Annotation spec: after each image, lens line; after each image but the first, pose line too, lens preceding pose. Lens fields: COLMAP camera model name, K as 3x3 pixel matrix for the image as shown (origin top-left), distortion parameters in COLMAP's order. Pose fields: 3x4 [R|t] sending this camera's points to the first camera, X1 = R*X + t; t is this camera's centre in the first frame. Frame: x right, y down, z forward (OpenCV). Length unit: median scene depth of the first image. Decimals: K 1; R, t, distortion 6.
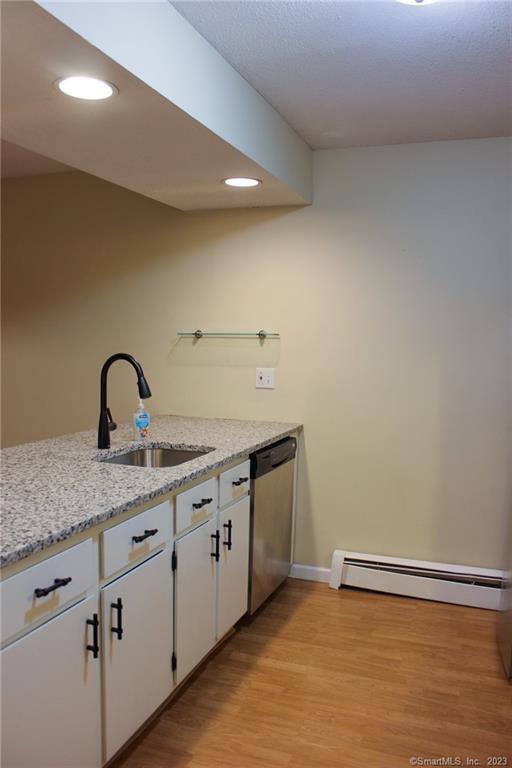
lens RADIAL K [[660.8, 0, 238.0], [0, 660.8, 373.8], [0, 0, 1]] dist [-0.149458, 0.140365]
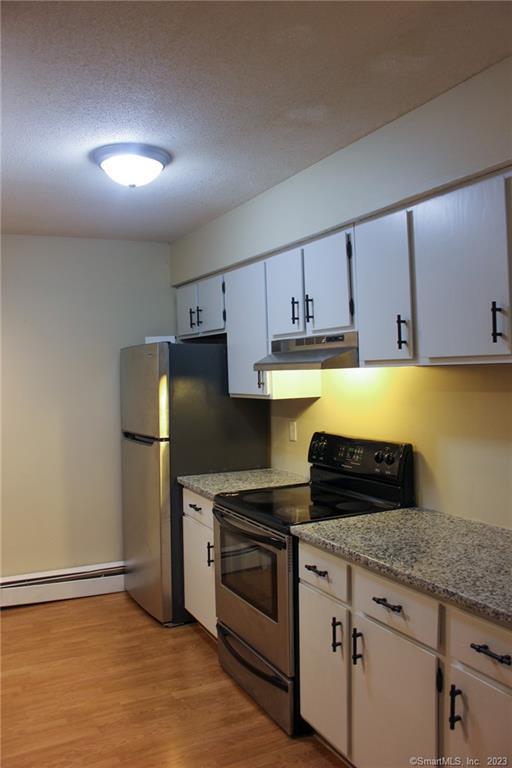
lens RADIAL K [[660.8, 0, 250.6], [0, 660.8, 367.7], [0, 0, 1]] dist [-0.149458, 0.140365]
pose [[0.675190, -0.035067, 0.736810, -0.421719], [0.083988, 0.996028, -0.029560, -0.033752], [-0.732847, 0.081842, 0.675453, -0.155671]]
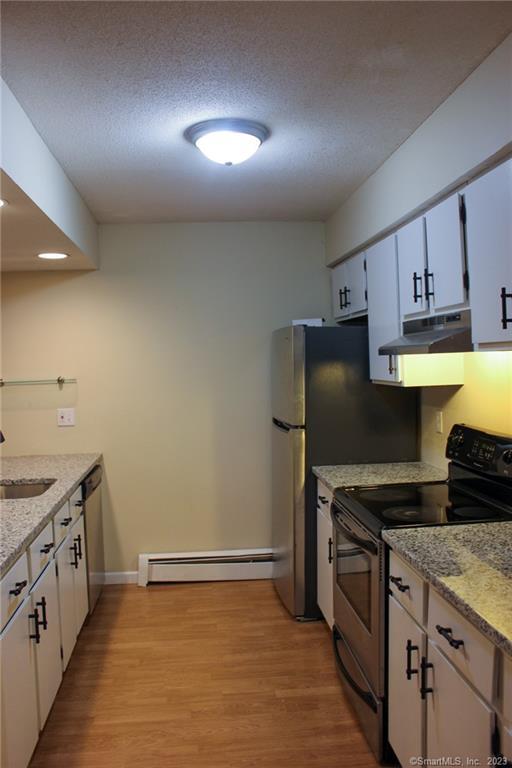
lens RADIAL K [[660.8, 0, 241.5], [0, 660.8, 373.5], [0, 0, 1]] dist [-0.149458, 0.140365]
pose [[0.897734, -0.055134, 0.437074, -0.228598], [0.073731, 0.996947, -0.025683, -0.022725], [-0.434323, 0.055283, 0.899059, -0.221027]]
